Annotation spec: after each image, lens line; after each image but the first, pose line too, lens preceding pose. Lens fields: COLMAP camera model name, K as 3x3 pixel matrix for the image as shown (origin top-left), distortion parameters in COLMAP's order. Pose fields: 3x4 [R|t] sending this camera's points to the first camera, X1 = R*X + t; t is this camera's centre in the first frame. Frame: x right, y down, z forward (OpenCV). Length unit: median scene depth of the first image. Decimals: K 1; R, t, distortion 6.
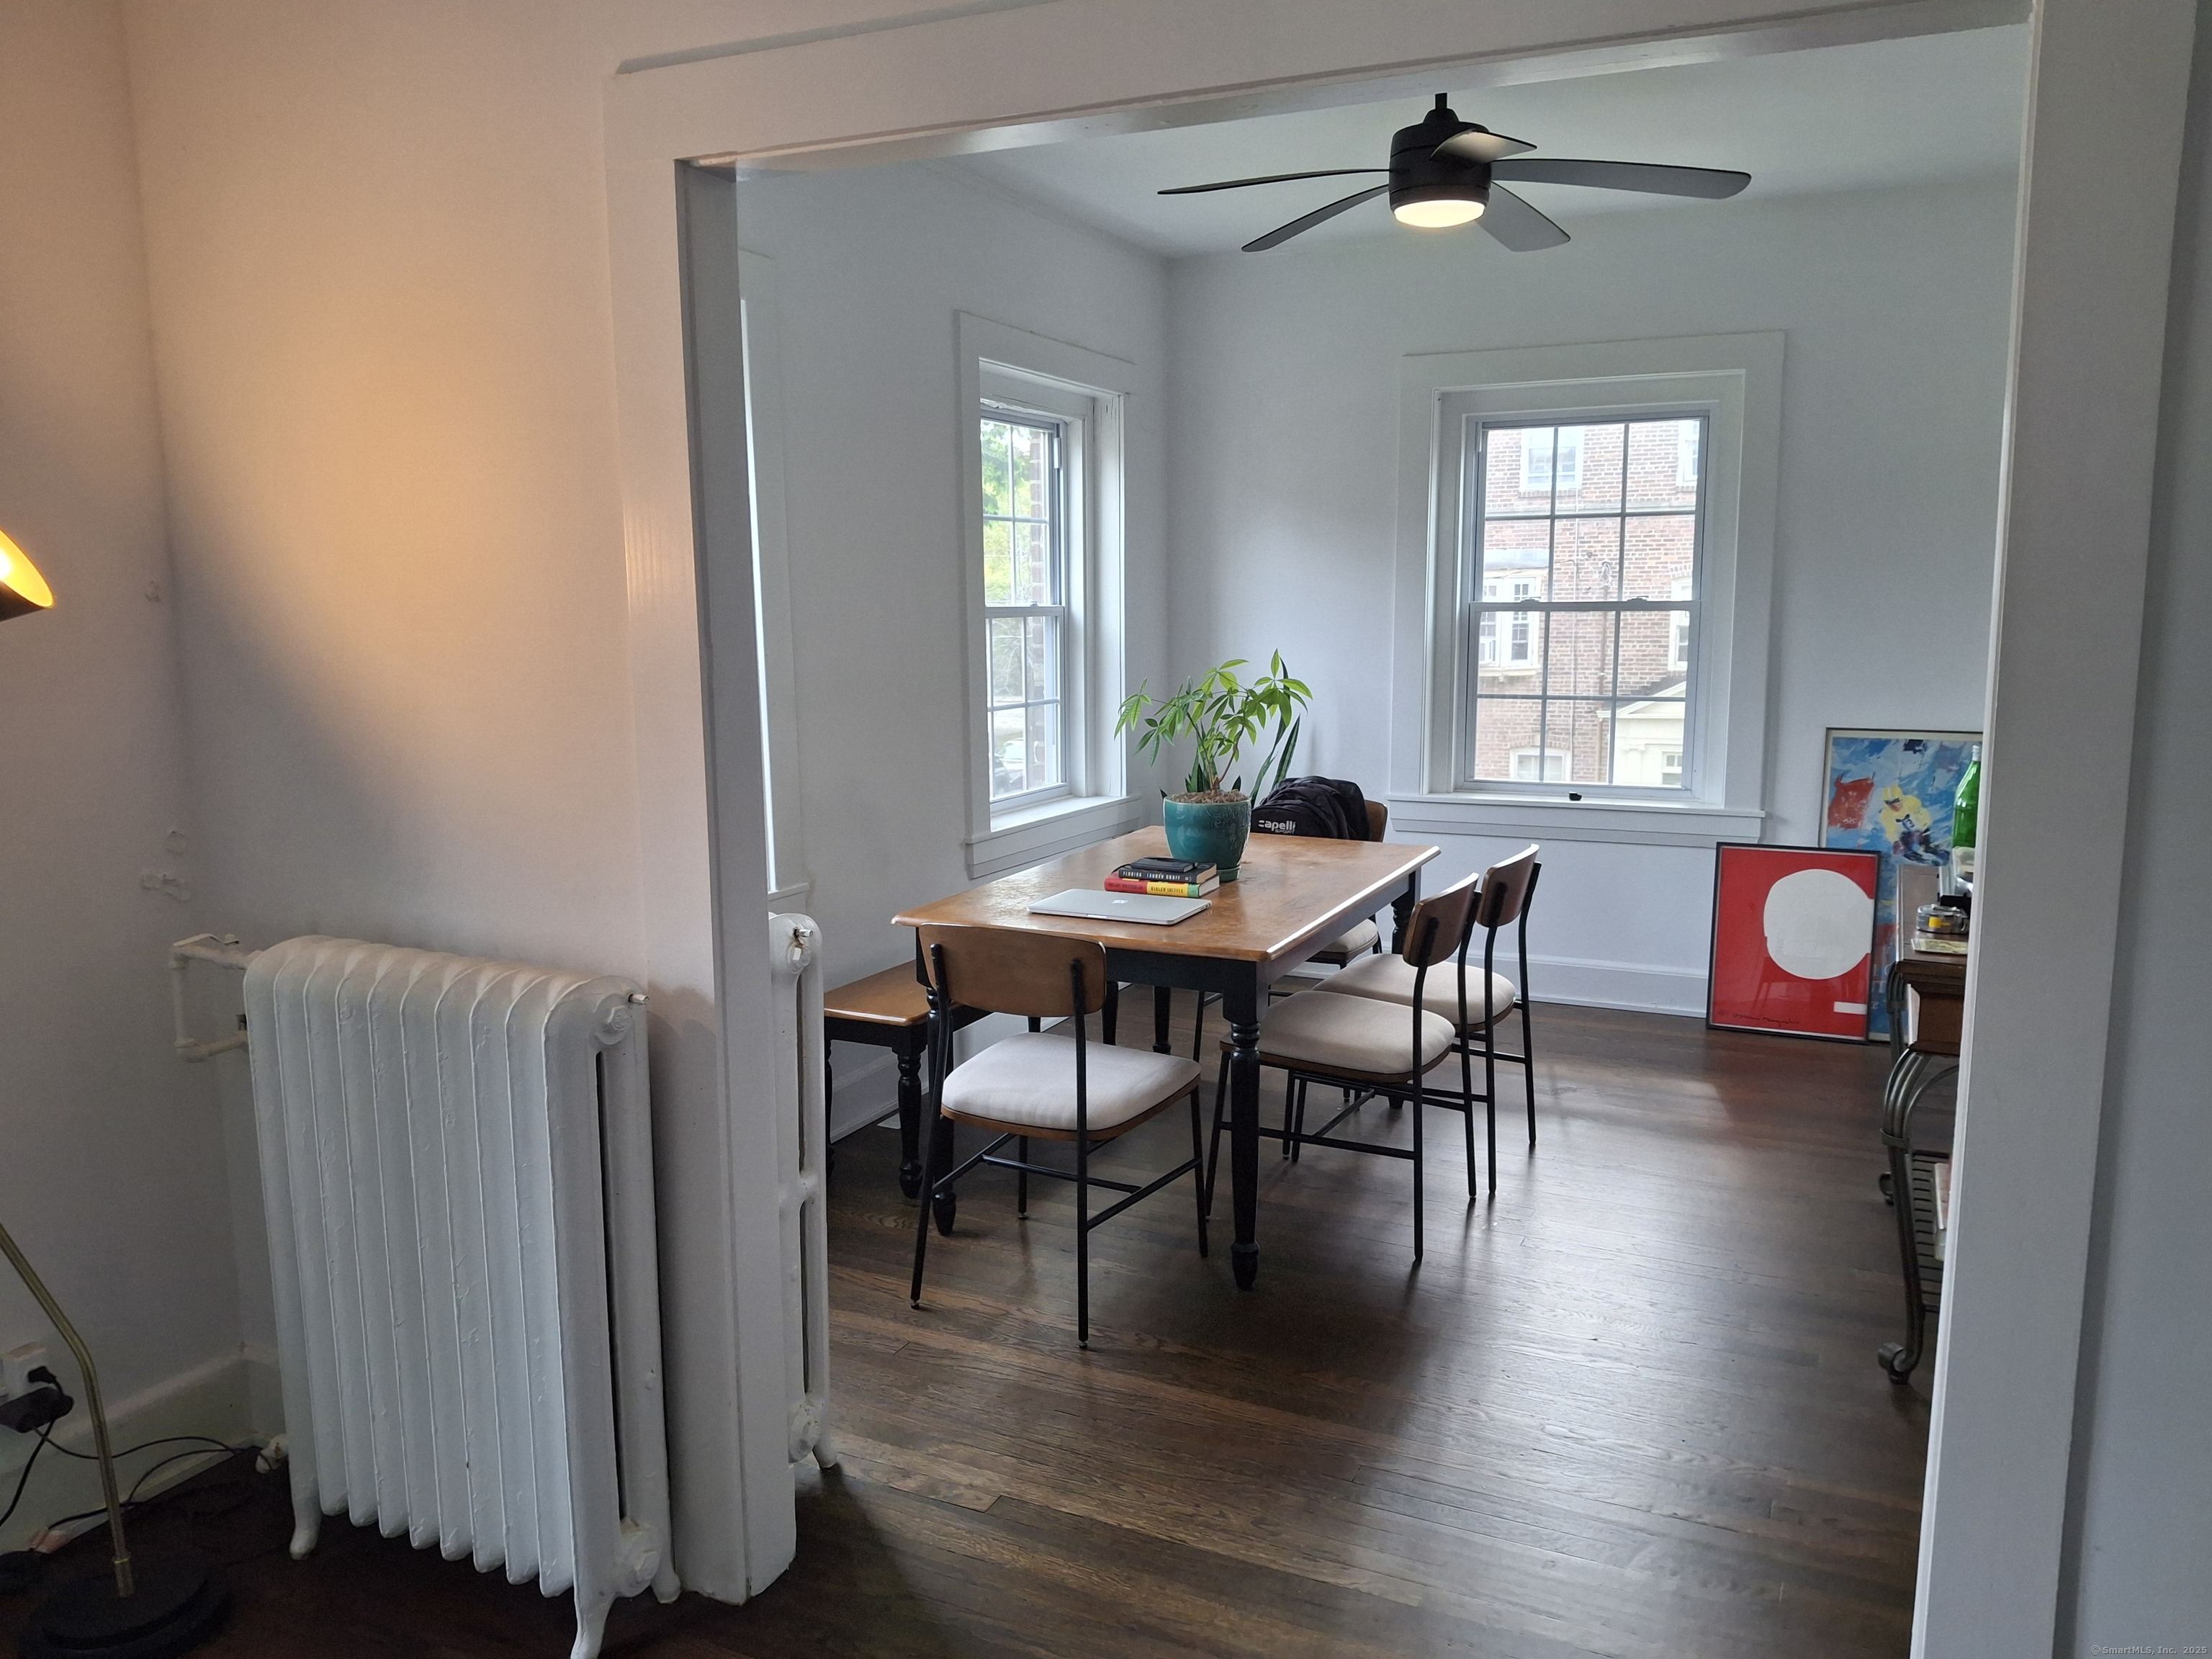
lens RADIAL K [[1615.6, 0, 1104.7], [0, 1615.6, 831.2], [0, 0, 1]] dist [0.018870, -0.059845]
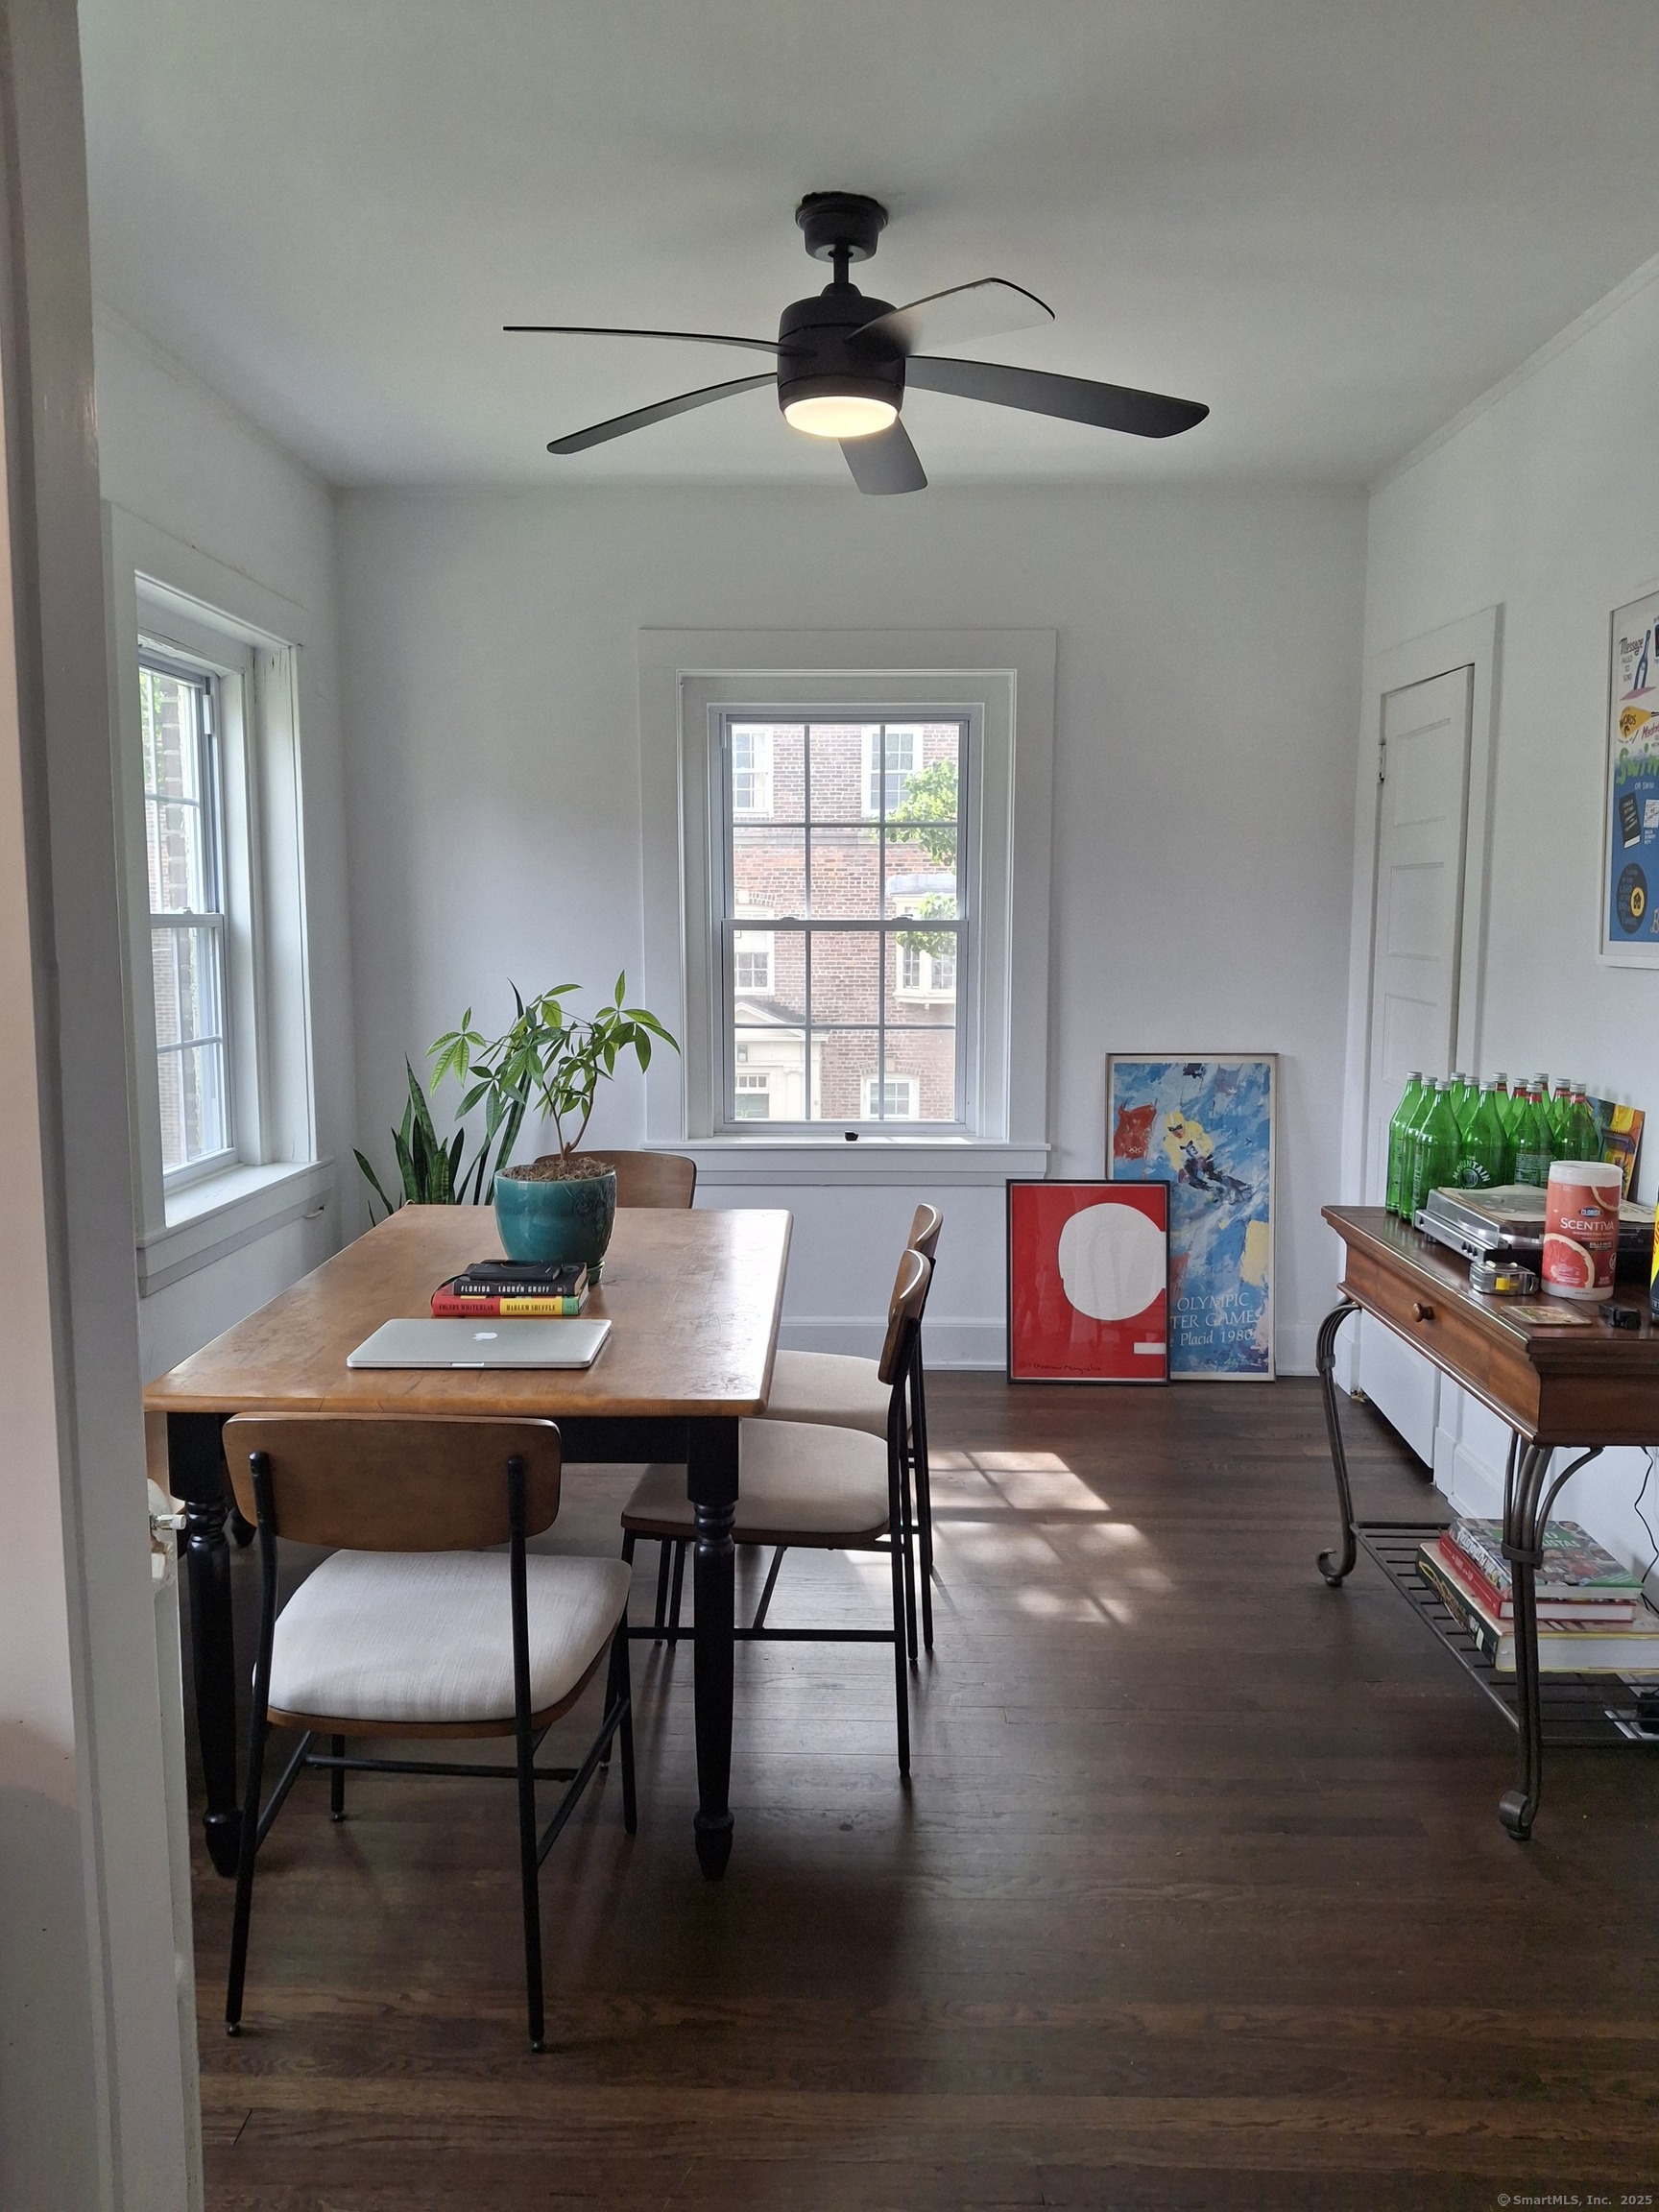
lens RADIAL K [[1615.6, 0, 867.2], [0, 1615.6, 1111.8], [0, 0, 1]] dist [0.018870, -0.059845]
pose [[0.901726, -0.038640, 0.430578, -0.115989], [0.050530, 0.998591, -0.016207, -0.027372], [-0.429345, 0.036372, 0.902408, 0.260322]]
